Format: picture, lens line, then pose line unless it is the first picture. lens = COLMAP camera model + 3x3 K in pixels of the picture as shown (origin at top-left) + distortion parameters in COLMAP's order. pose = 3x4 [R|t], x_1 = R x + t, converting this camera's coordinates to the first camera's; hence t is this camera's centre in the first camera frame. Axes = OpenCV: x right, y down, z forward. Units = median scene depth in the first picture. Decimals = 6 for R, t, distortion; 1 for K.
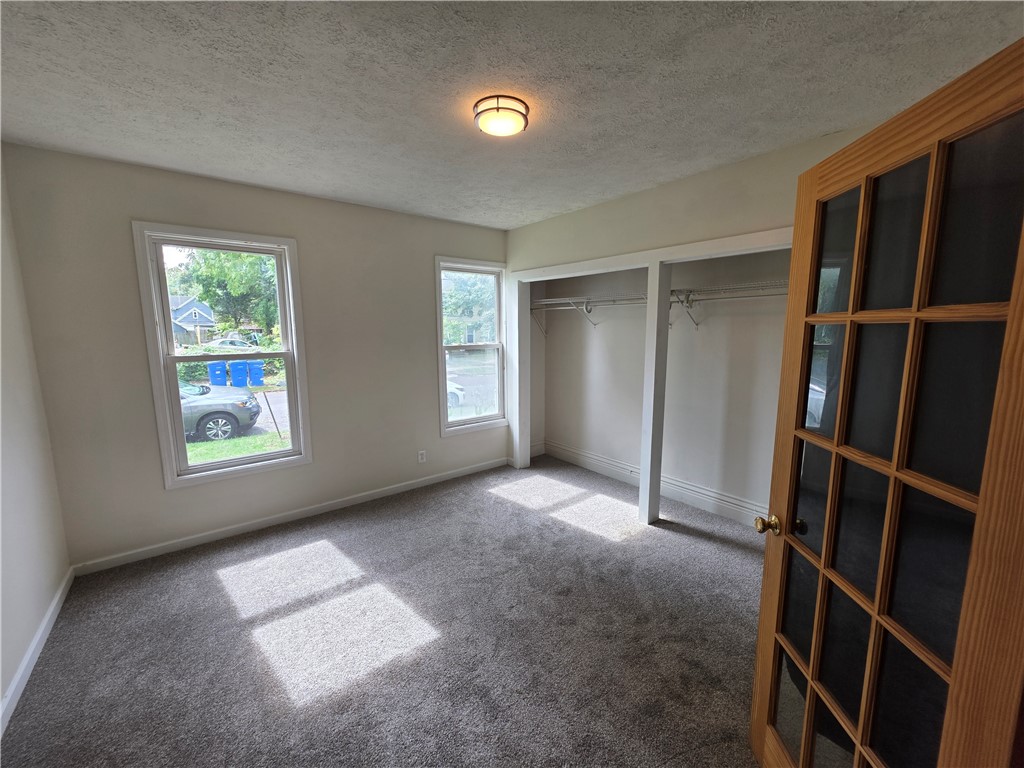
lens RADIAL K [[408.2, 0, 513.7], [0, 408.2, 384.1], [0, 0, 1]] dist [-0.000293, -0.000136]
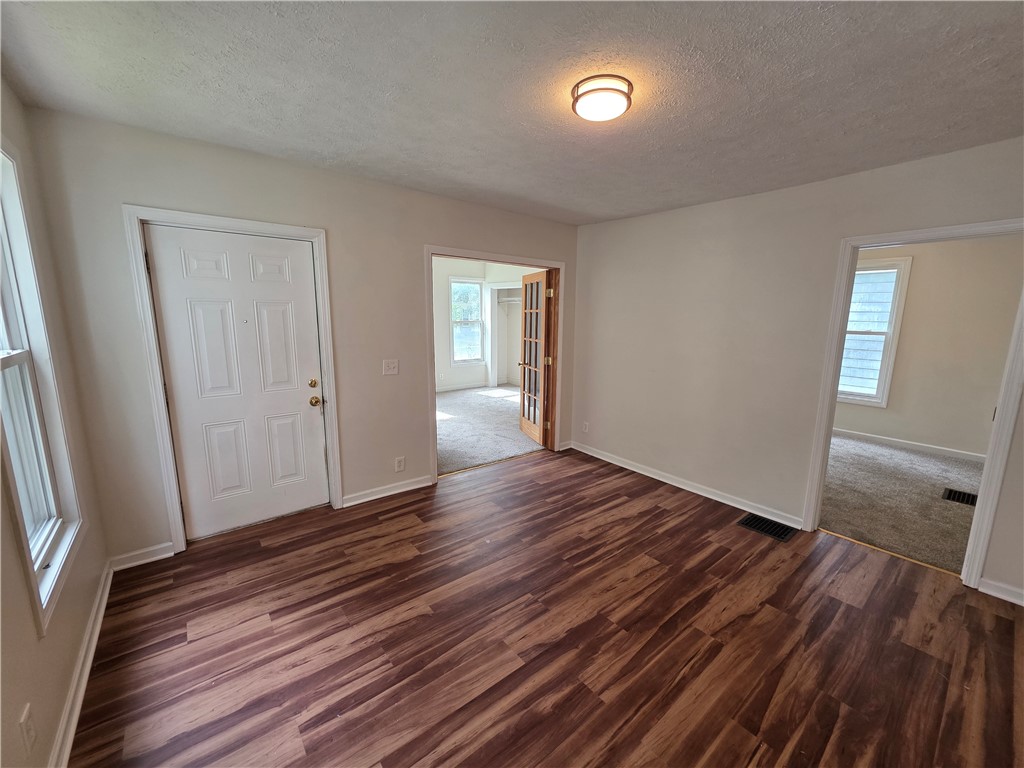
lens RADIAL K [[408.2, 0, 513.7], [0, 408.2, 384.1], [0, 0, 1]] dist [-0.000293, -0.000136]
pose [[0.999878, 0.011661, 0.010367, 0.107436], [-0.012020, 0.999306, 0.035270, 0.137311], [-0.009949, -0.035390, 0.999324, -0.987137]]
